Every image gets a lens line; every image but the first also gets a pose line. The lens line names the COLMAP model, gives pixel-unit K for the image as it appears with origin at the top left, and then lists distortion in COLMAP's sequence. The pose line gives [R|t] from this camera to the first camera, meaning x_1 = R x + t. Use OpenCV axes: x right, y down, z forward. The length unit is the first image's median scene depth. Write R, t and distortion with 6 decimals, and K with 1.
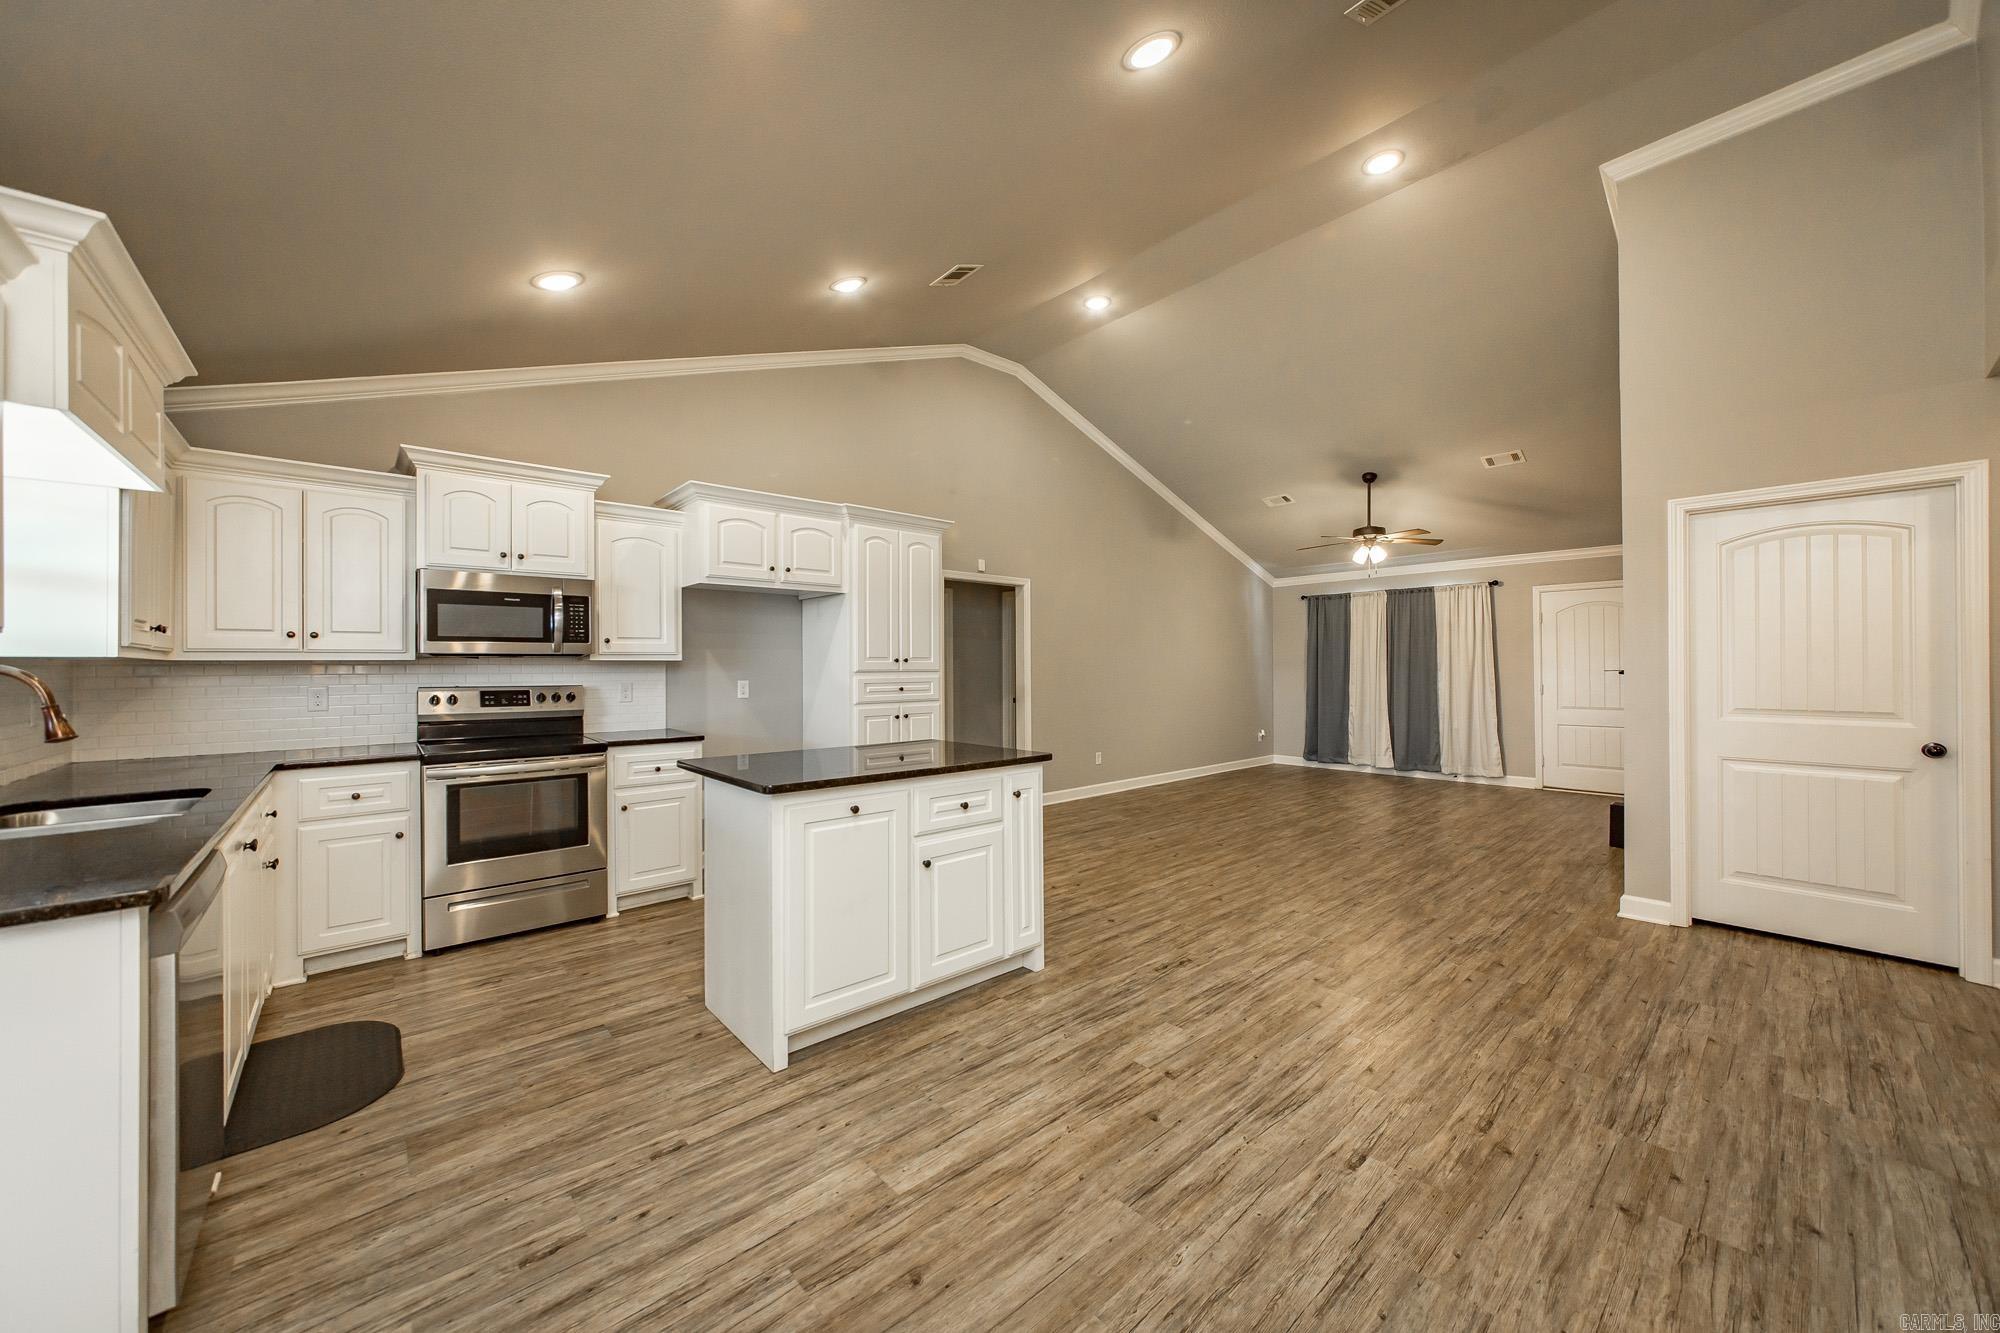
lens RADIAL K [[735.2, 0, 1004.9], [0, 735.2, 660.8], [0, 0, 1]] dist [-0.019796, 0.002987]
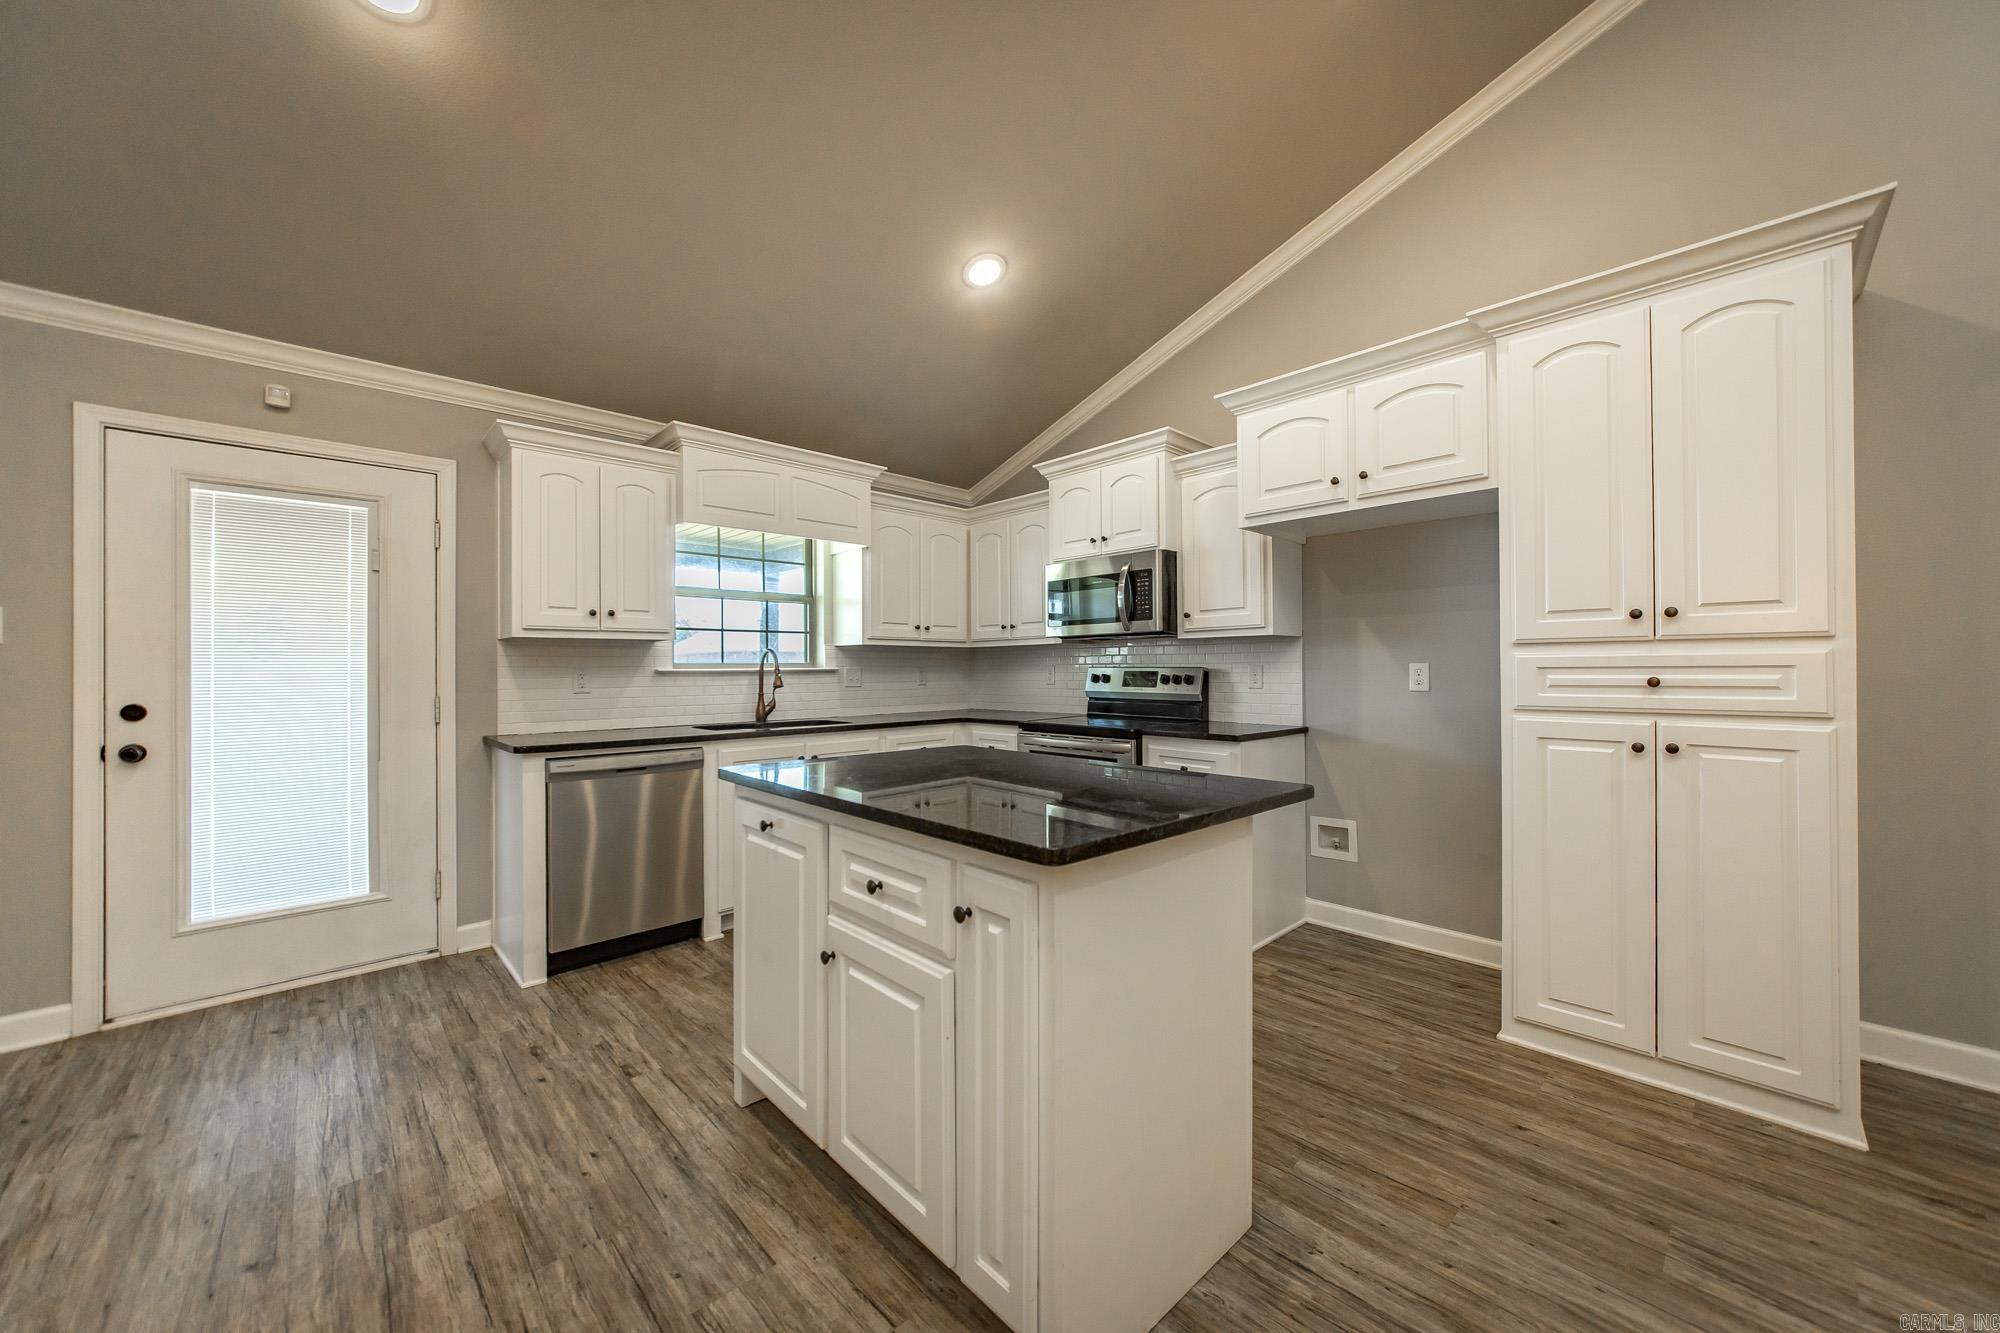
lens RADIAL K [[742.0, 0, 998.2], [0, 742.0, 660.5], [0, 0, 1]] dist [-0.014363, 0.000385]
pose [[0.018978, -0.007314, -0.999793, 0.343518], [0.011111, 0.999913, -0.007104, 0.030921], [0.999758, -0.010974, 0.019058, 0.787676]]
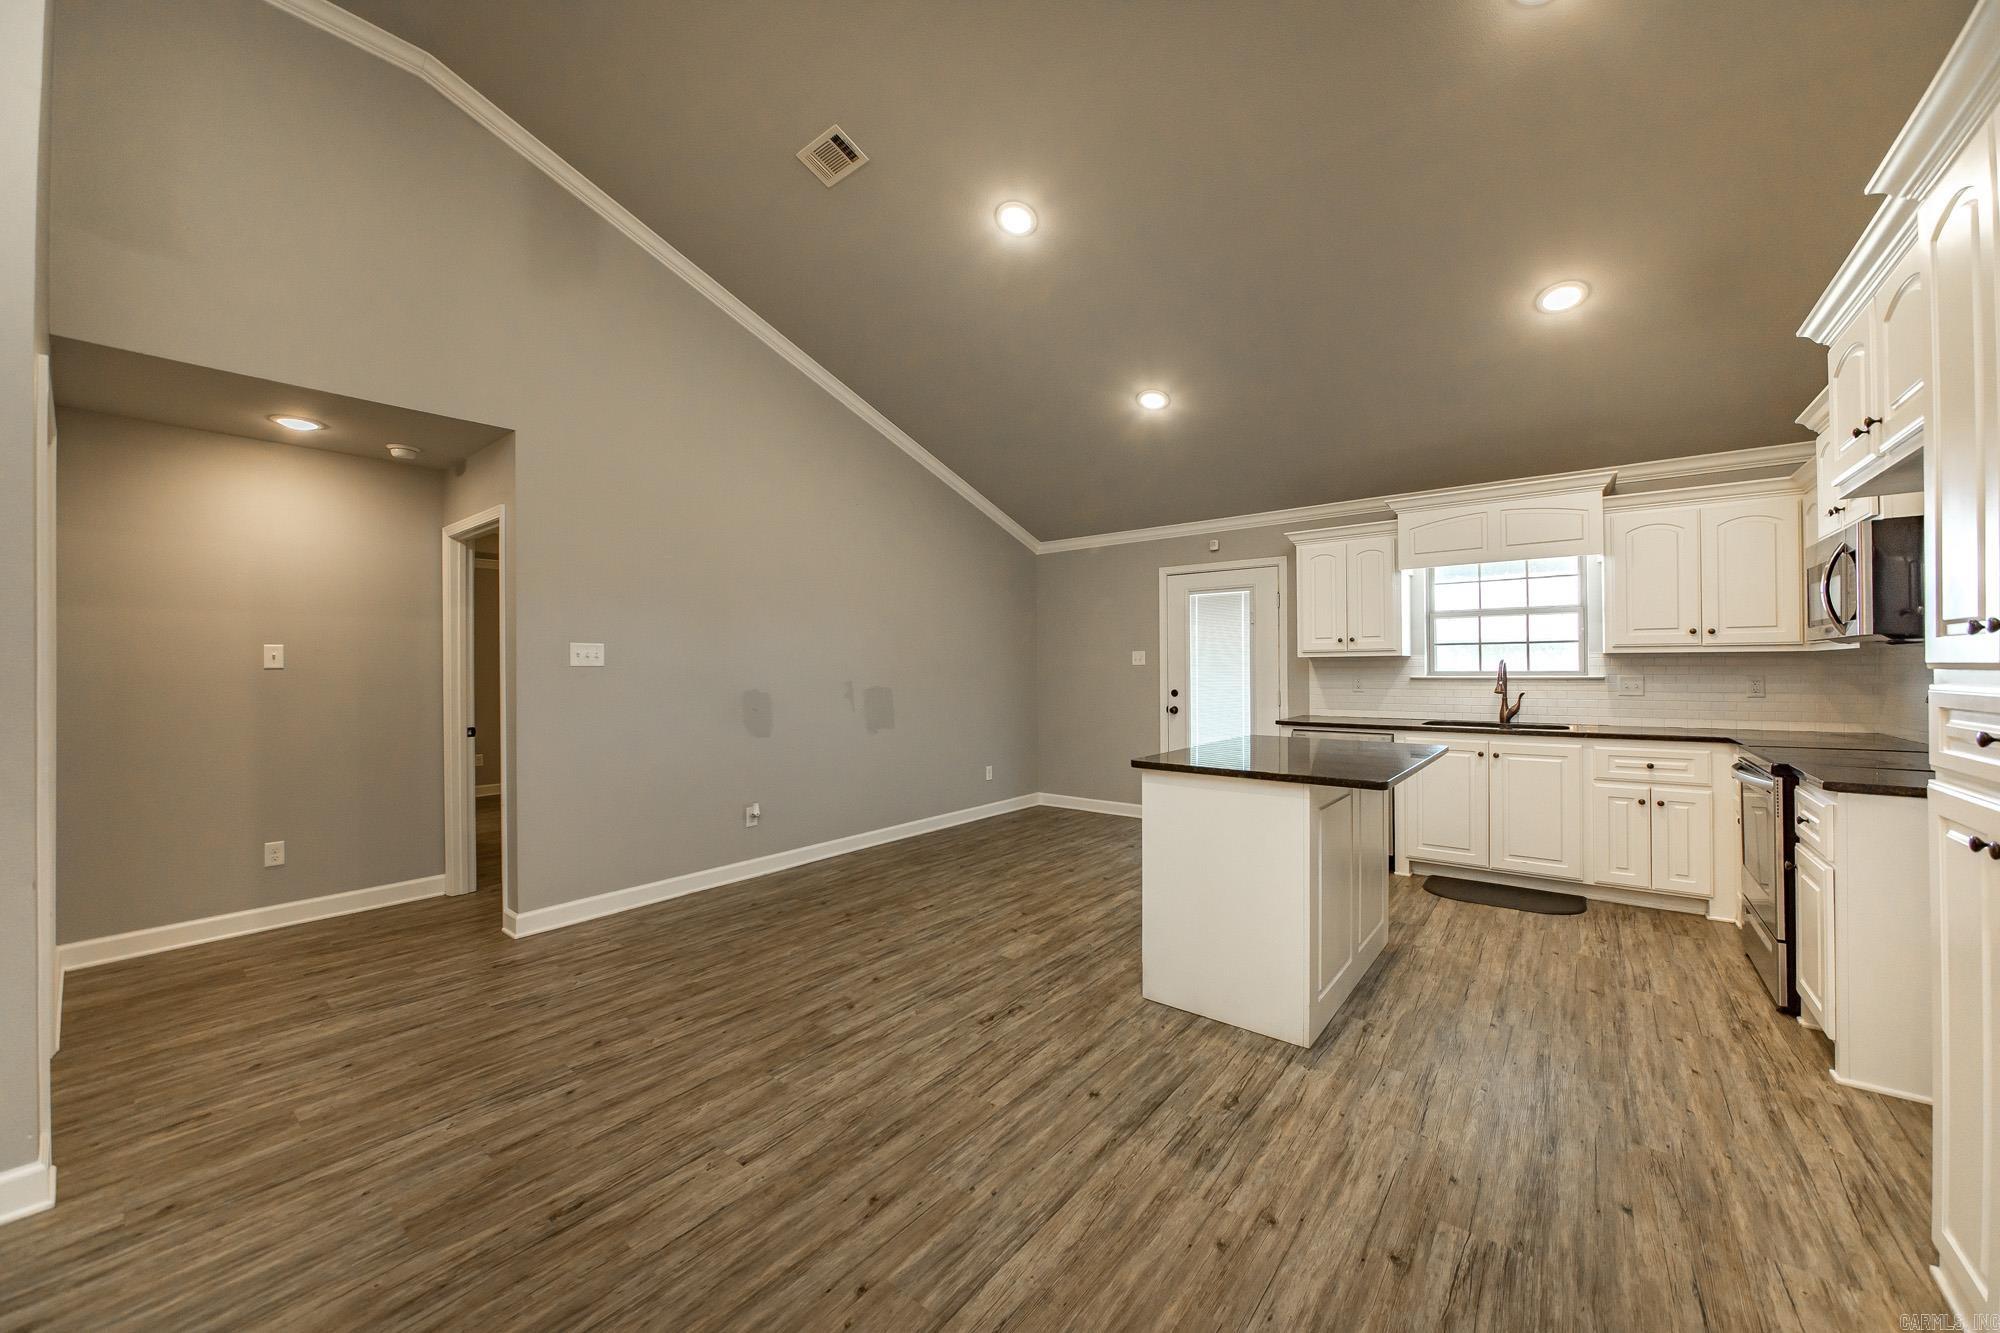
lens RADIAL K [[735.2, 0, 990.5], [0, 735.2, 659.6], [0, 0, 1]] dist [-0.019796, 0.002987]
pose [[-0.988643, 0.010342, -0.149929, 0.302325], [0.012586, 0.999822, -0.014028, 0.009962], [0.149757, -0.015756, -0.988597, 1.525556]]
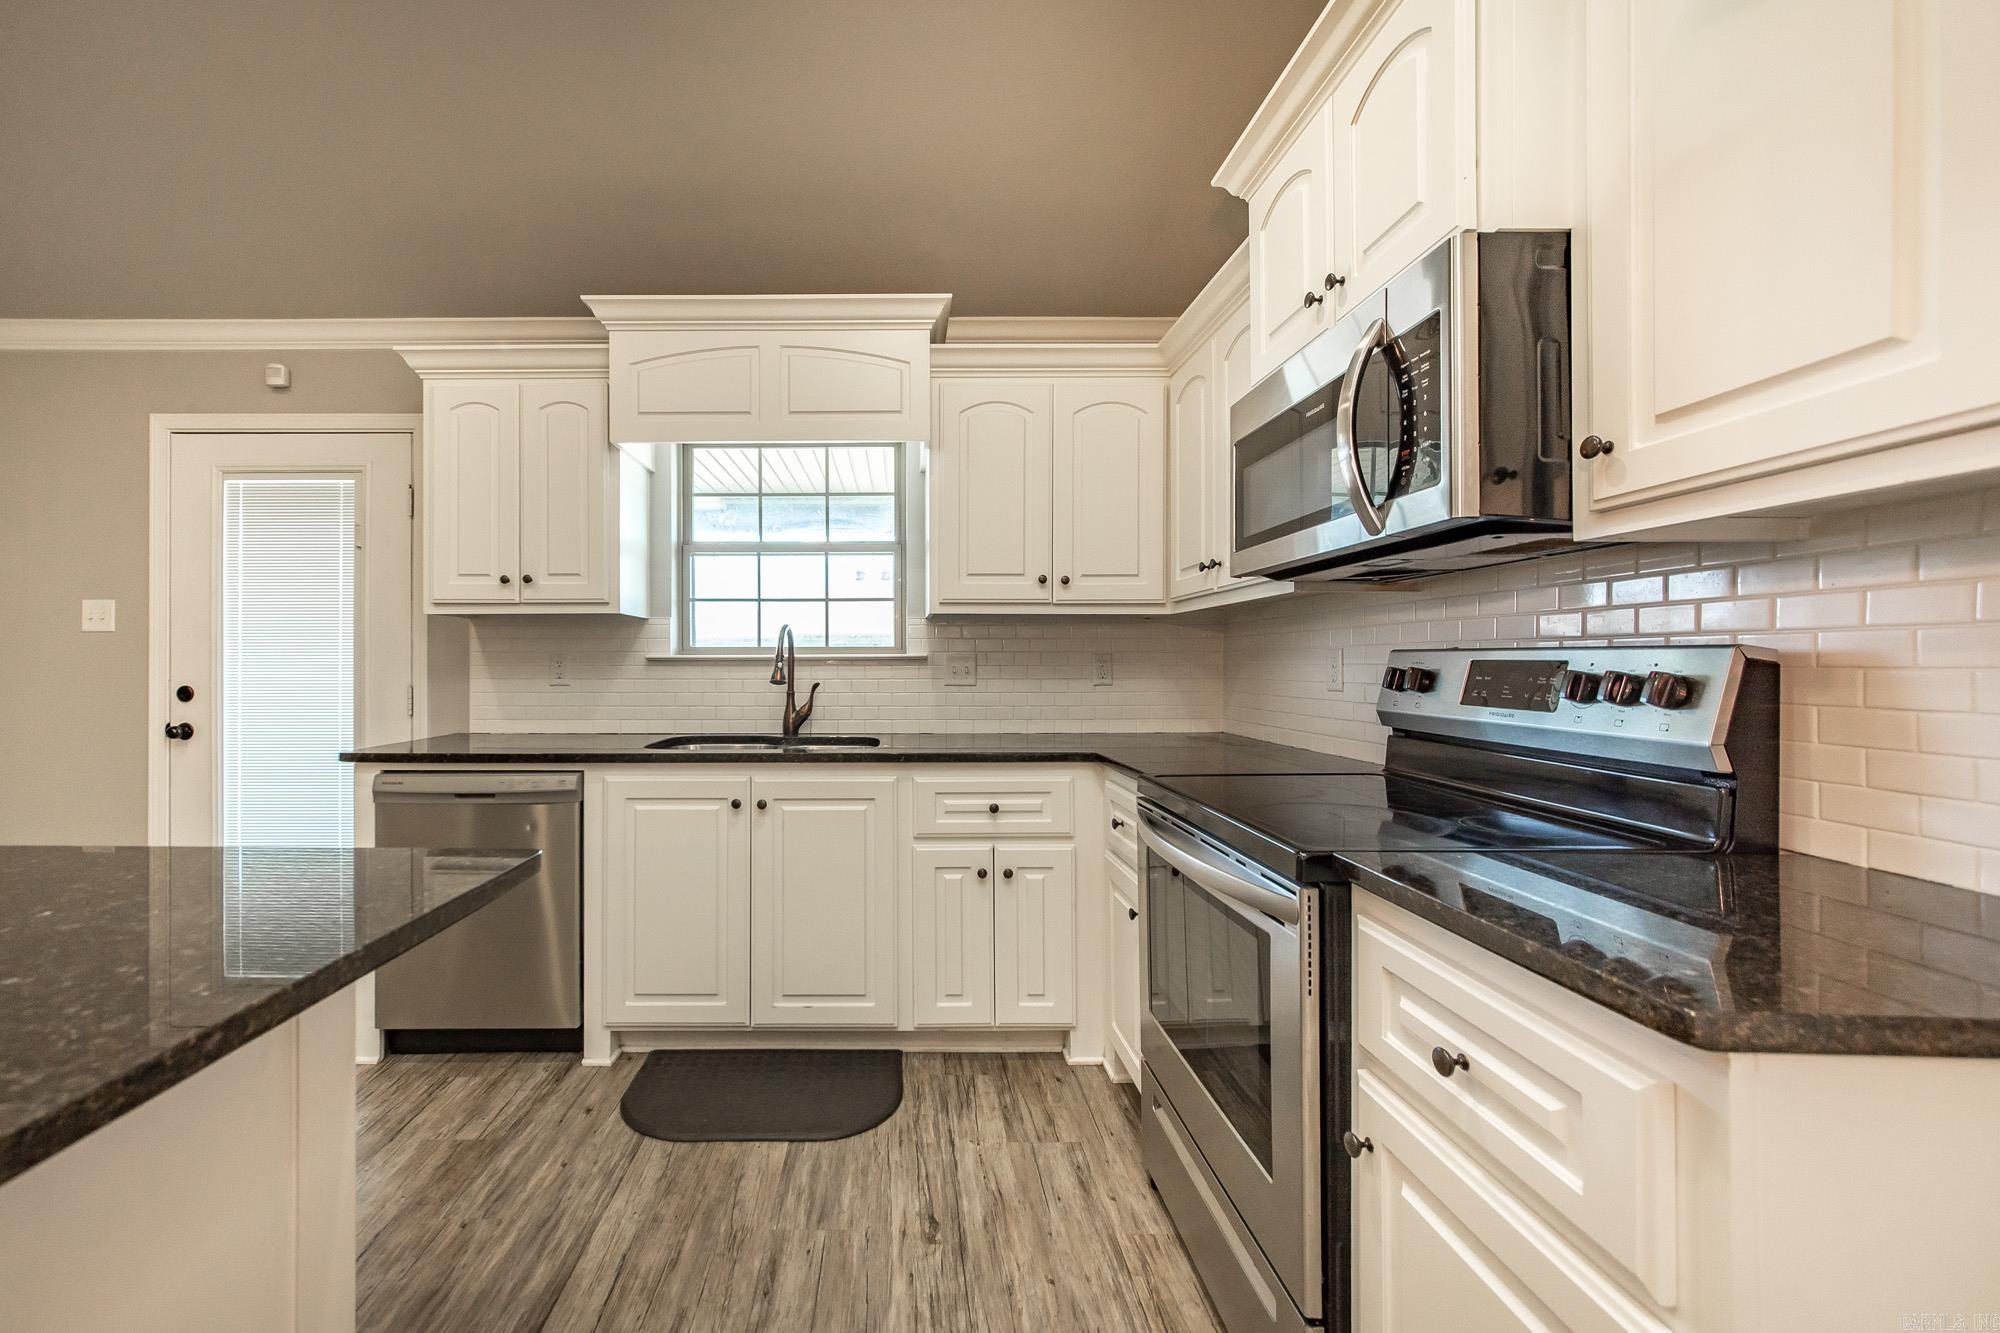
lens RADIAL K [[781.5, 0, 894.5], [0, 781.5, 665.4], [0, 0, 1]] dist [-0.005708, 0.000342]
pose [[-0.670860, 0.008661, -0.741533, -0.227086], [0.007957, 0.999958, 0.004481, 0.038855], [0.741541, -0.002894, -0.670901, 1.038430]]
